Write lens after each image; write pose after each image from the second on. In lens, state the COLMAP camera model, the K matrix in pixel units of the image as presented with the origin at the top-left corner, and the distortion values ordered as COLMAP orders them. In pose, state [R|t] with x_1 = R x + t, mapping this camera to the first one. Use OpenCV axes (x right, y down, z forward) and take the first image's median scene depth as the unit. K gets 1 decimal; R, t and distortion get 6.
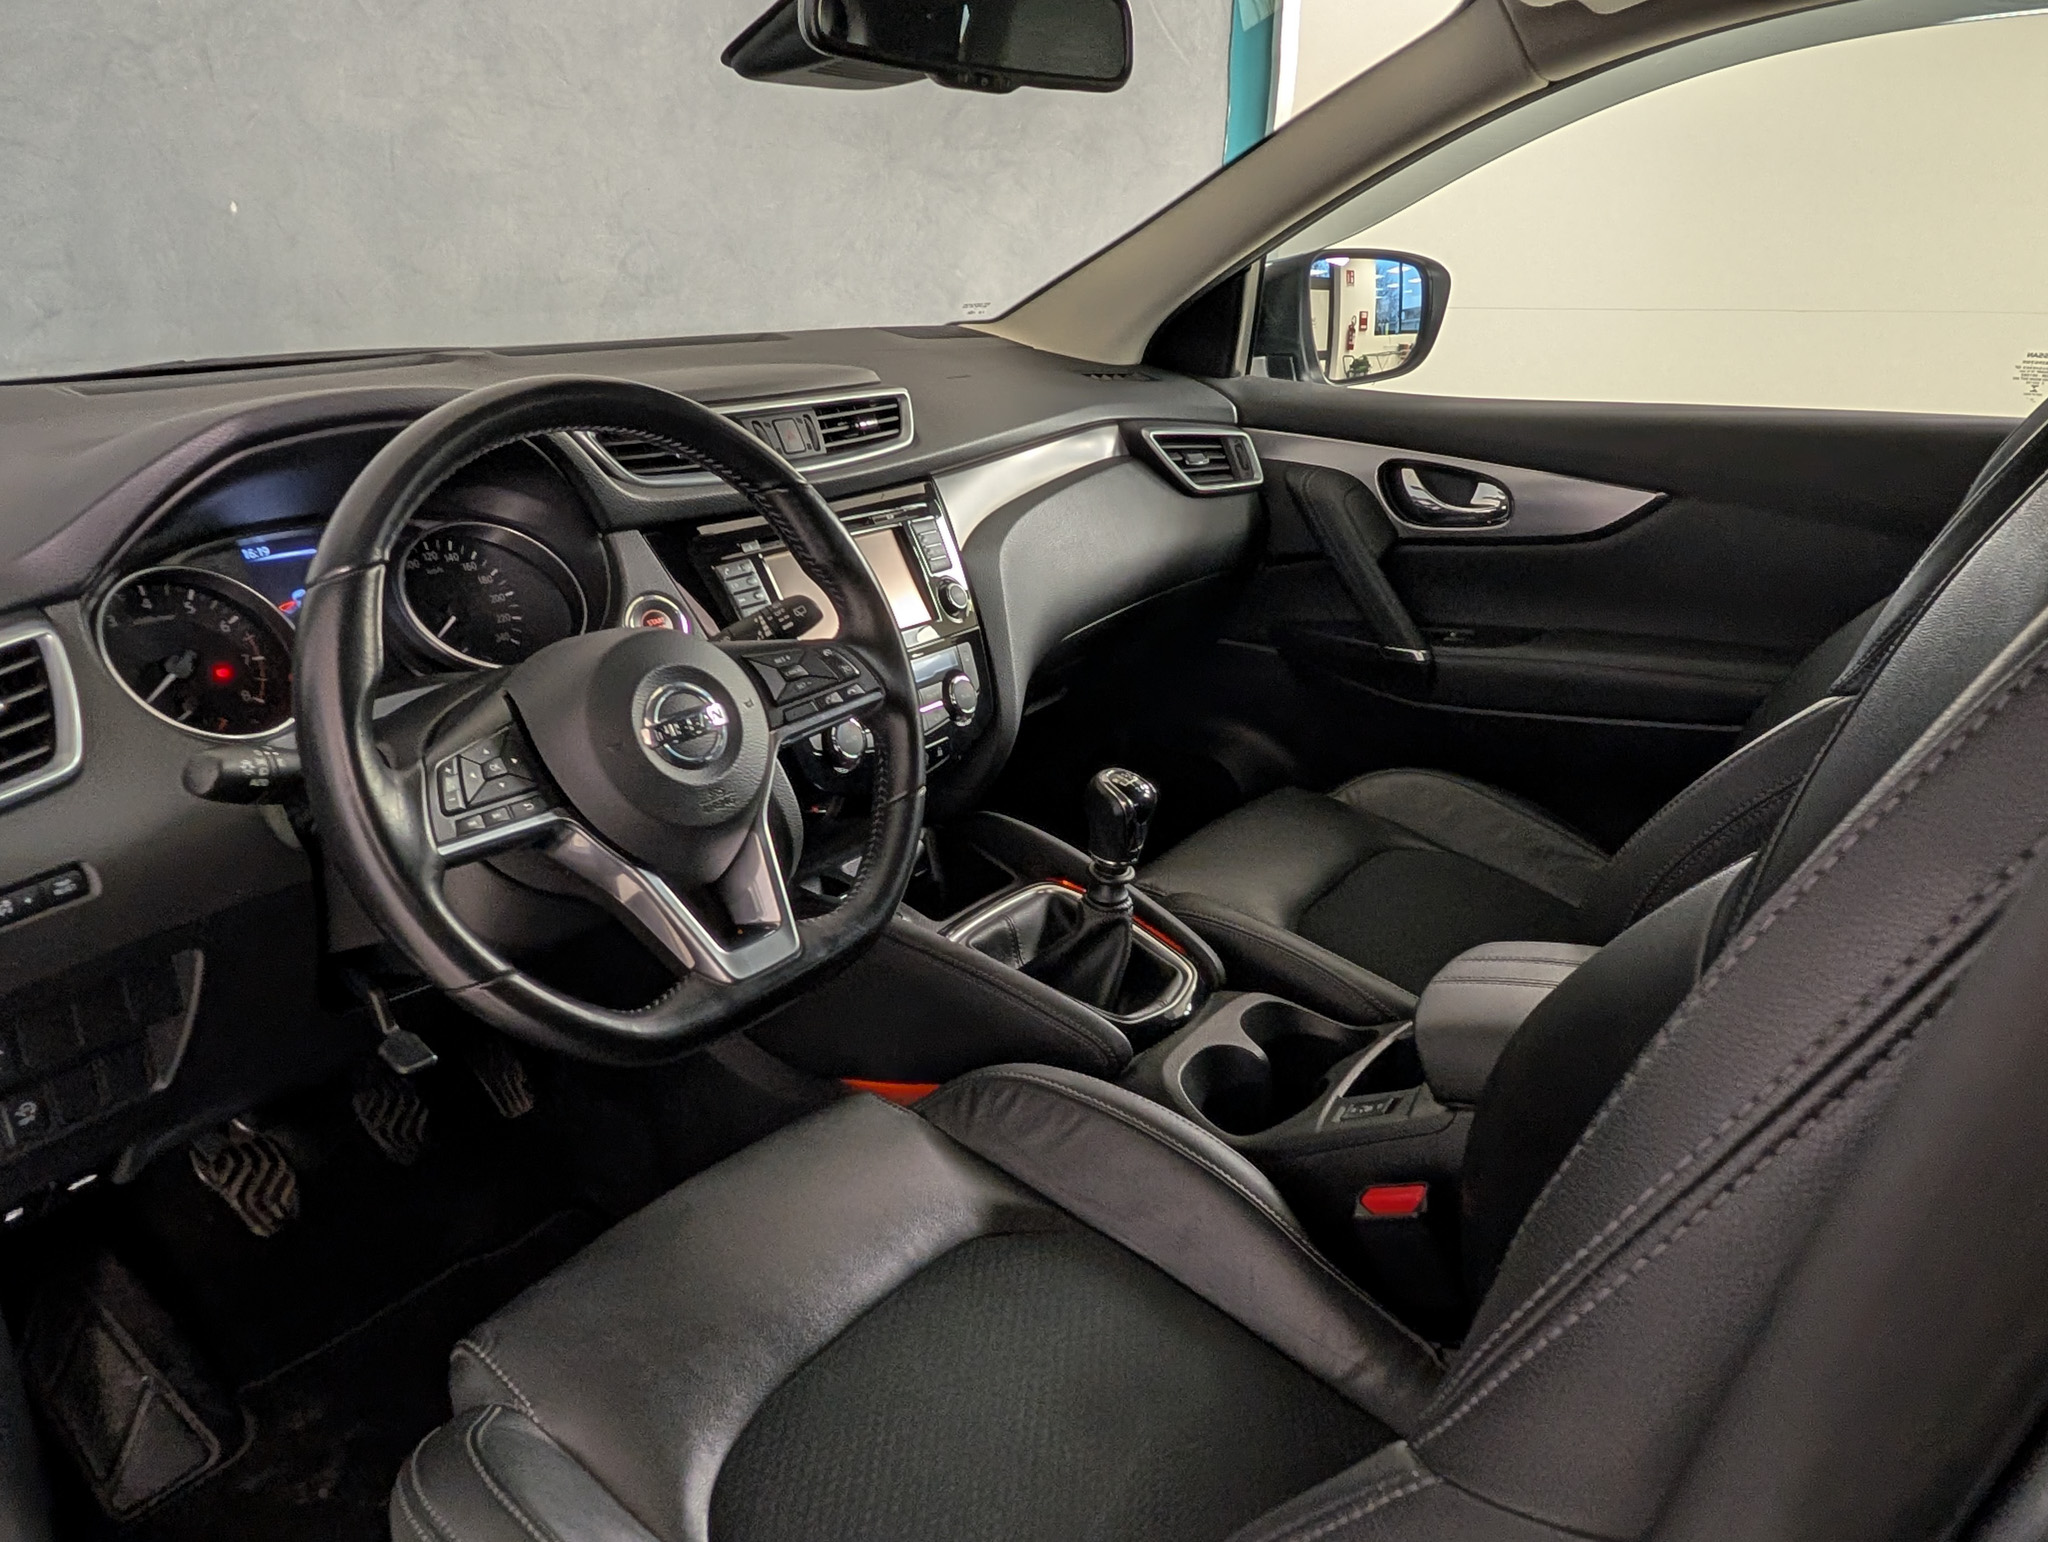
lens RADIAL K [[1459.3, 0, 1020.9], [0, 1459.3, 785.4], [0, 0, 1]] dist [0.017218, 0.011871]
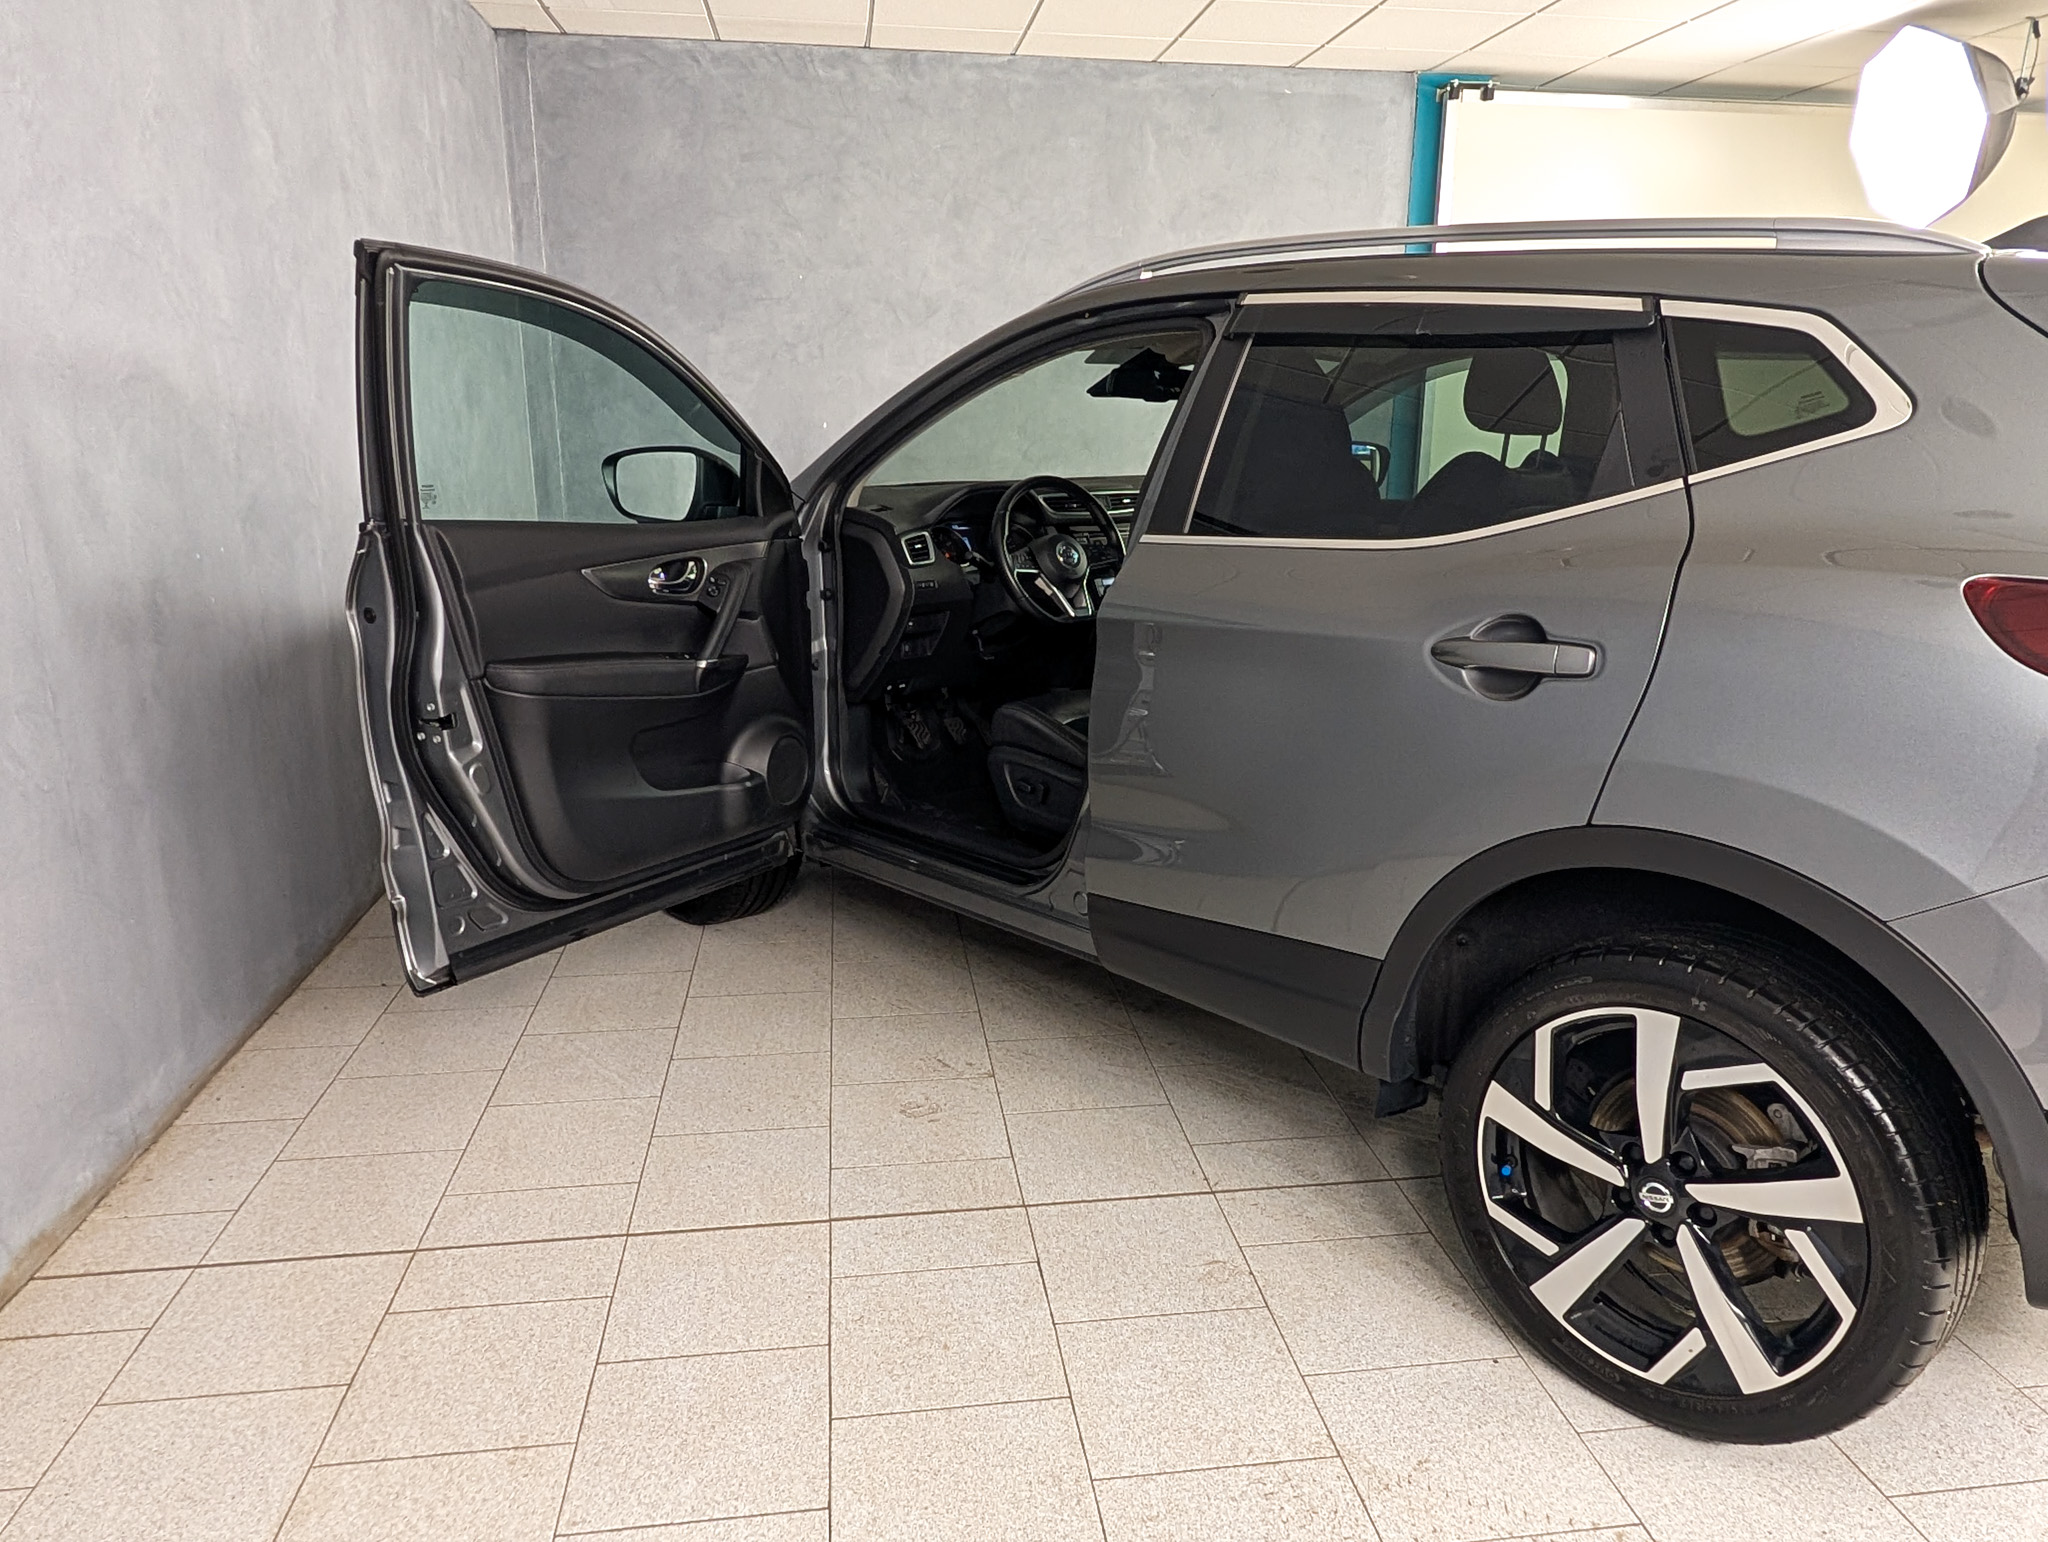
lens RADIAL K [[1459.3, 0, 1020.9], [0, 1459.3, 785.4], [0, 0, 1]] dist [0.017218, 0.011871]
pose [[0.973947, 0.049377, -0.221336, 0.554689], [-0.075395, 0.990991, -0.110686, 0.995710], [0.213877, 0.124490, 0.968896, -2.767302]]
